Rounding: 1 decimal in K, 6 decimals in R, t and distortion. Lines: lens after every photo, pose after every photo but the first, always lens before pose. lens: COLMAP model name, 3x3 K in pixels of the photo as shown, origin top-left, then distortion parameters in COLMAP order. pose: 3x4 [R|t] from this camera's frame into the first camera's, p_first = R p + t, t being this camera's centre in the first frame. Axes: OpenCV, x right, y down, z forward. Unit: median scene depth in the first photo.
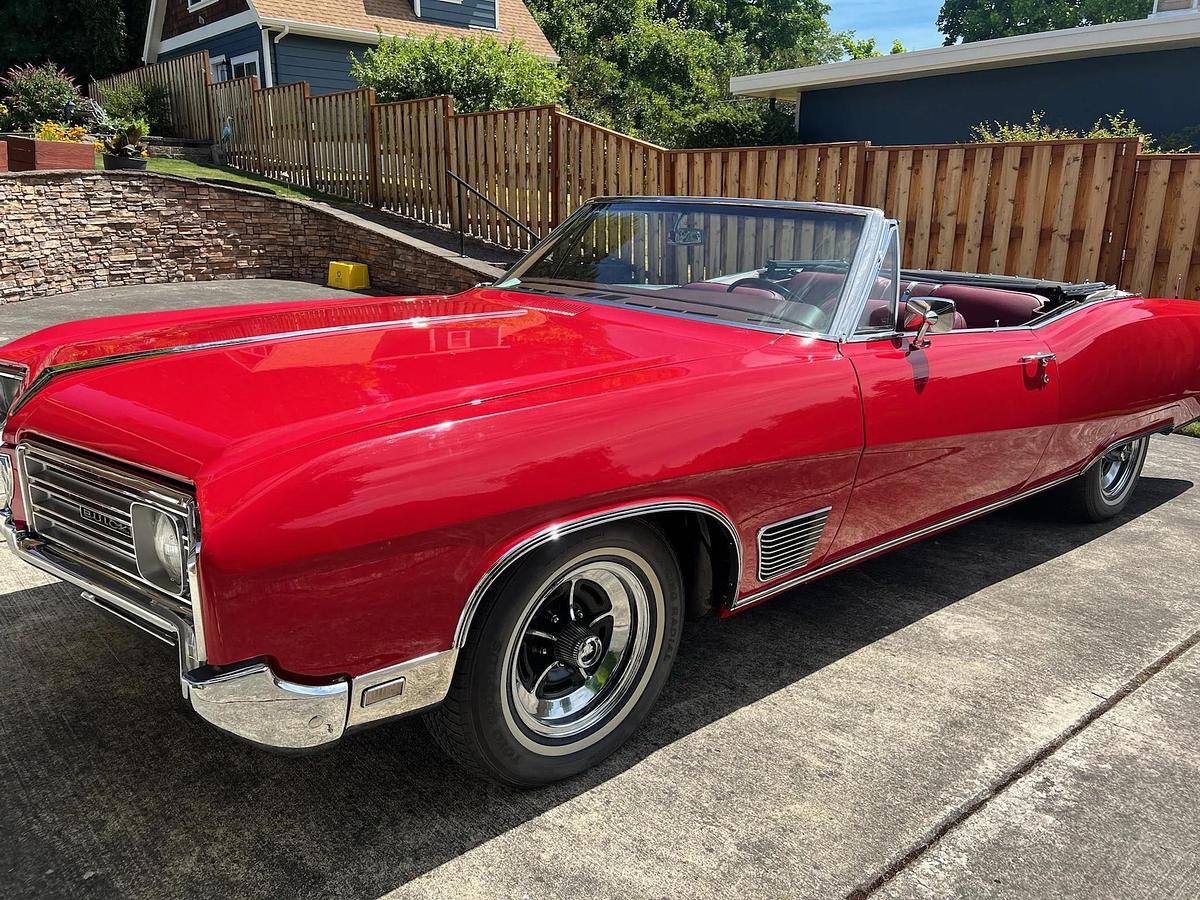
lens RADIAL K [[919.4, 0, 596.2], [0, 919.4, 450.6], [0, 0, 1]] dist [0.044322, -0.051974]
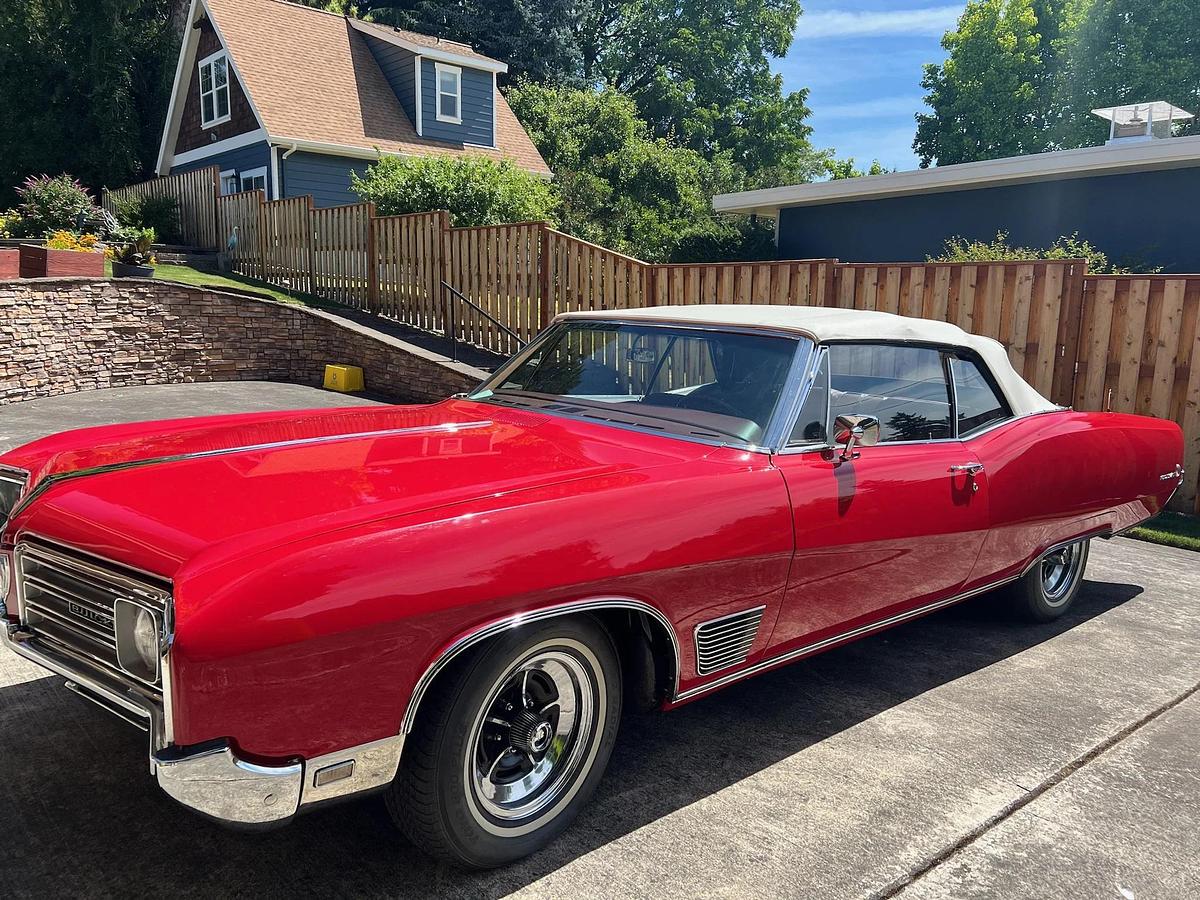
lens RADIAL K [[915.0, 0, 596.1], [0, 915.0, 457.1], [0, 0, 1]] dist [0.046643, -0.048306]
pose [[0.999958, 0.007135, 0.005711, 0.011992], [-0.006533, 0.995028, -0.099383, -0.000957], [-0.006392, 0.099342, 0.995033, -0.022471]]
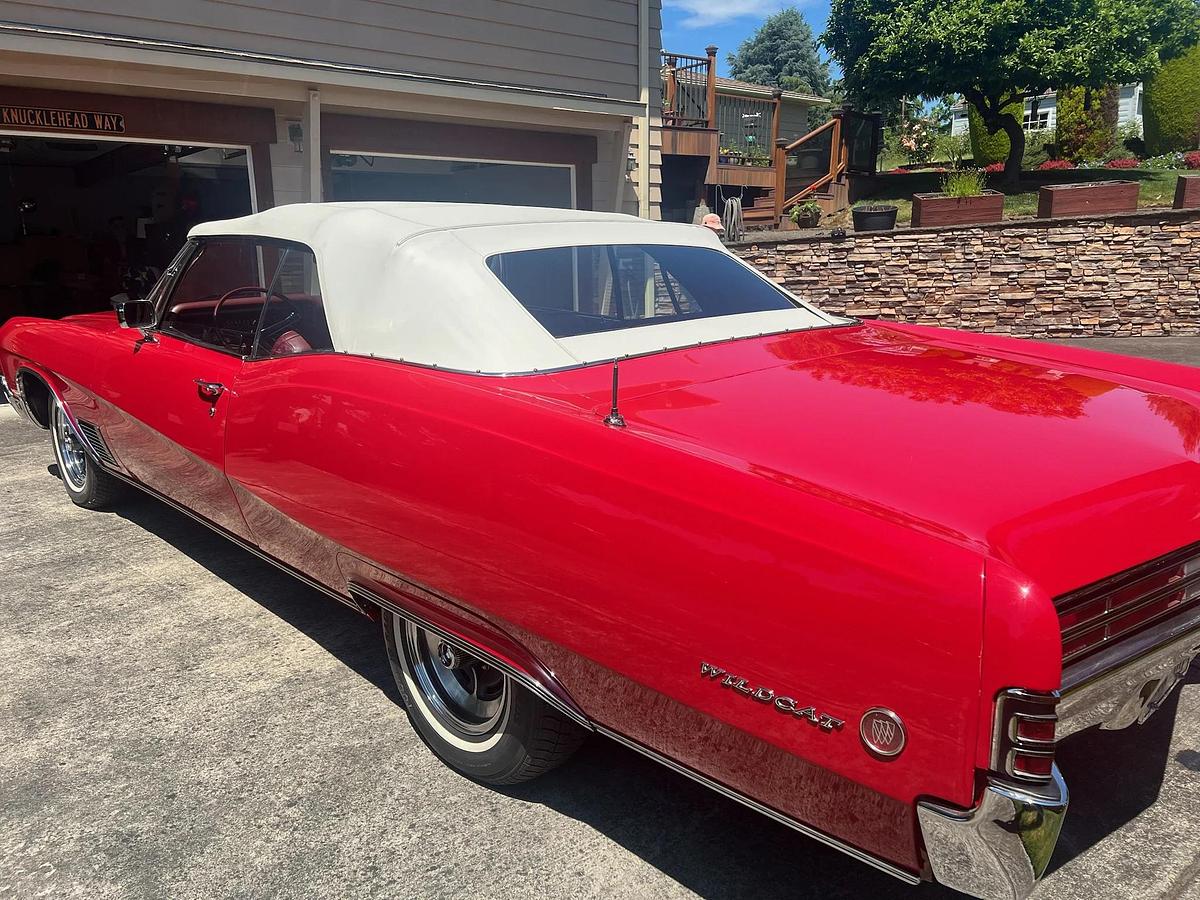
lens RADIAL K [[919.4, 0, 596.2], [0, 919.4, 450.6], [0, 0, 1]] dist [0.044322, -0.051974]
pose [[-0.084207, 0.196223, -0.976937, 0.465810], [-0.248455, 0.945319, 0.211288, -0.129089], [0.964976, 0.260516, -0.030849, 0.551272]]
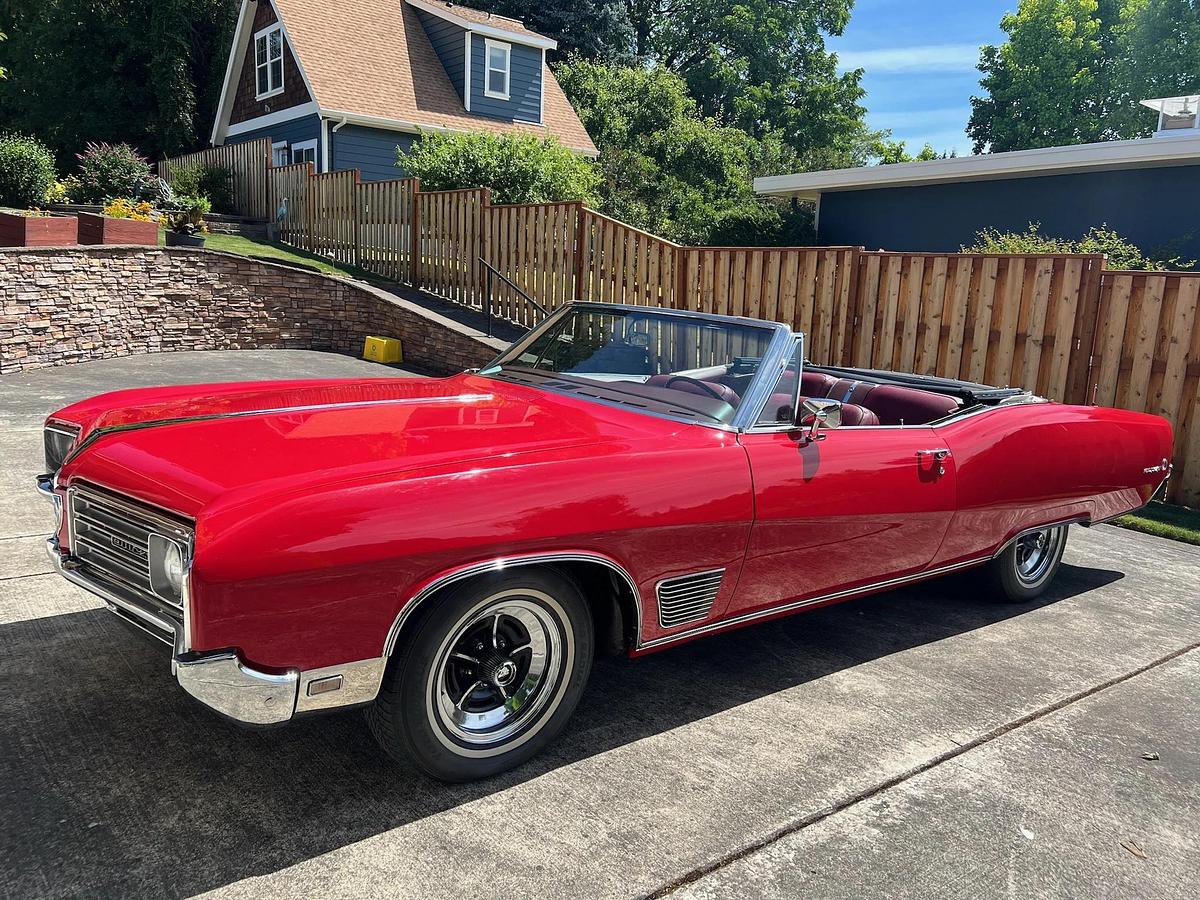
lens RADIAL K [[919.8, 0, 604.6], [0, 919.8, 451.6], [0, 0, 1]] dist [0.039458, -0.043053]
pose [[0.998665, 0.040759, -0.031735, 0.032223], [-0.043205, 0.995807, -0.080635, 0.003210], [0.028316, 0.081898, 0.996238, -0.054011]]
